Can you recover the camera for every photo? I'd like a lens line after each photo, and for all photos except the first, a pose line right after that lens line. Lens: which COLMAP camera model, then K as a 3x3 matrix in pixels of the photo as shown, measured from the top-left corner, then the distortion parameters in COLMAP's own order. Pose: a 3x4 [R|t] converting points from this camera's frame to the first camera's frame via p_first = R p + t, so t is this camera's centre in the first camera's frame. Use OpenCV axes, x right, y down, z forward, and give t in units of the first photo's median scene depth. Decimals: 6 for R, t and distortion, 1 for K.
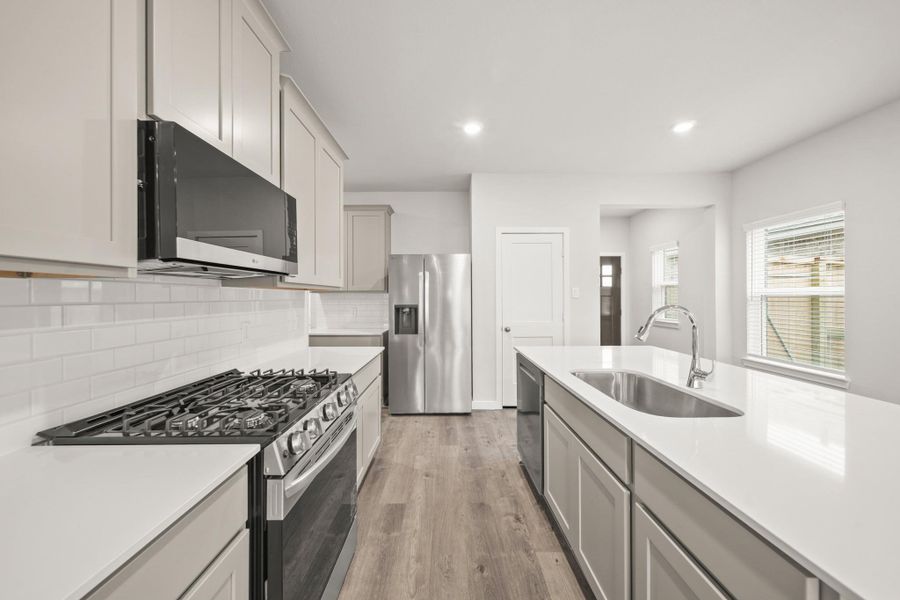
lens RADIAL K [[326.8, 0, 449.7], [0, 326.8, 294.7], [0, 0, 1]] dist [0.000174, -0.000088]
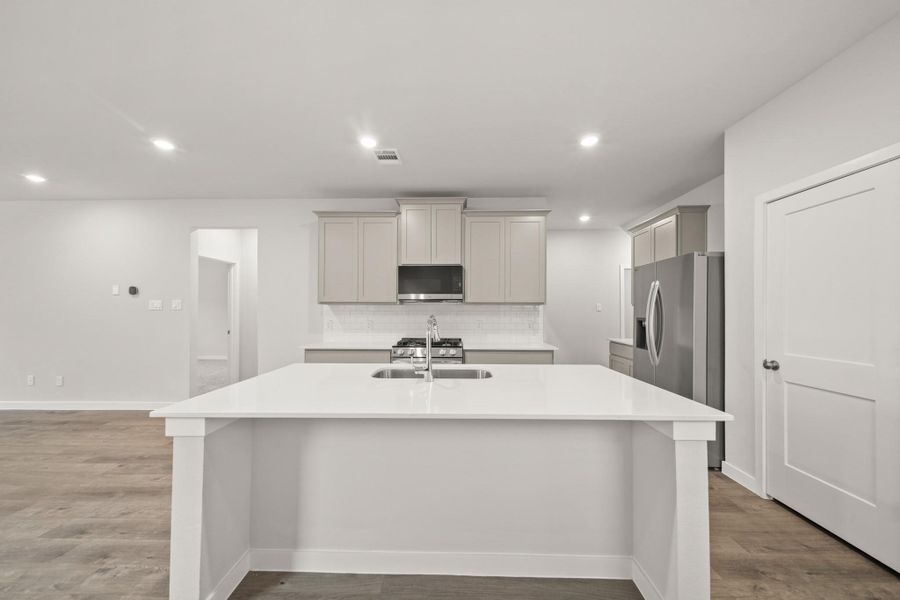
lens RADIAL K [[320.5, 0, 450.0], [0, 320.5, 306.3], [0, 0, 1]] dist [0.001777, -0.000297]
pose [[-0.019733, -0.009460, -0.999761, 0.928823], [0.004573, 0.999944, -0.009552, 0.002448], [0.999795, -0.004760, -0.019689, 0.526738]]
